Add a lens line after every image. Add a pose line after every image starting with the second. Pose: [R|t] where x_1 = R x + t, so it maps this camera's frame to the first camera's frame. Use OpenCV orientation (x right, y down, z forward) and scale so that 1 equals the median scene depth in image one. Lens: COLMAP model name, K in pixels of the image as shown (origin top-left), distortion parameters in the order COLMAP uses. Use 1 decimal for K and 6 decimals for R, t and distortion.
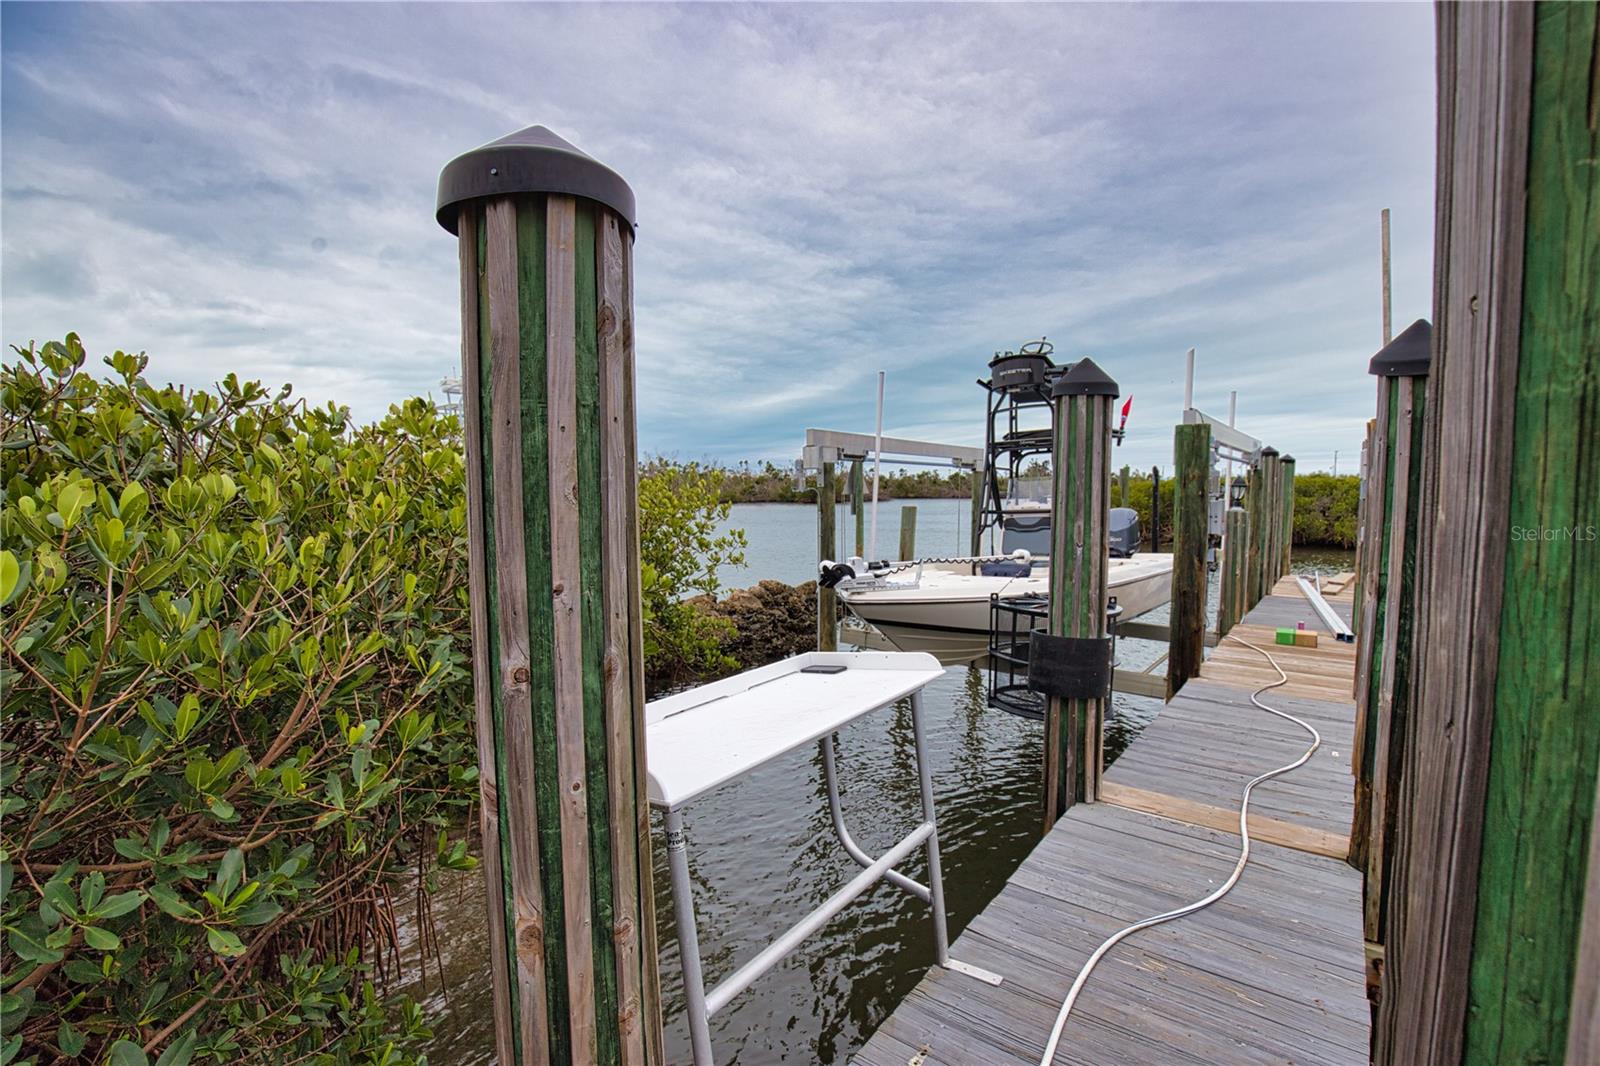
lens RADIAL K [[732.6, 0, 792.9], [0, 732.6, 532.0], [0, 0, 1]] dist [-0.024293, 0.001343]
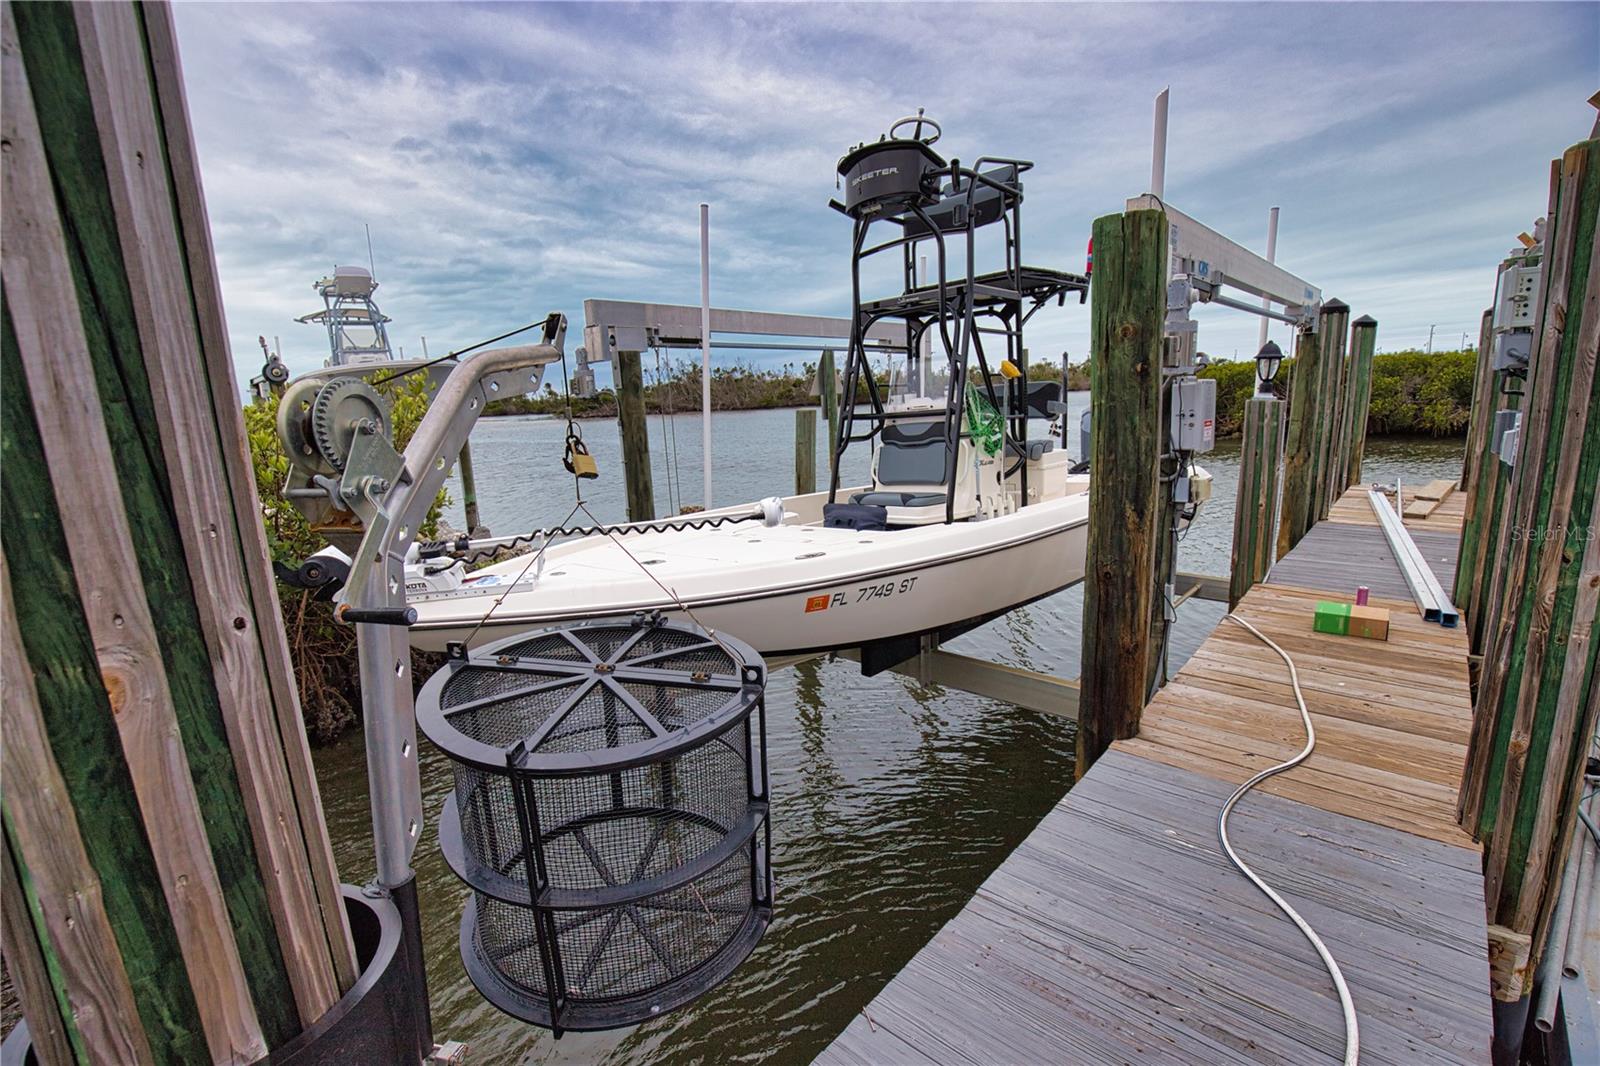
lens RADIAL K [[732.6, 0, 791.9], [0, 732.6, 533.3], [0, 0, 1]] dist [-0.024293, 0.001343]
pose [[0.996681, -0.028264, -0.076337, 0.237750], [0.038043, 0.990802, 0.129863, -0.011134], [0.071964, -0.132337, 0.988589, 0.326681]]
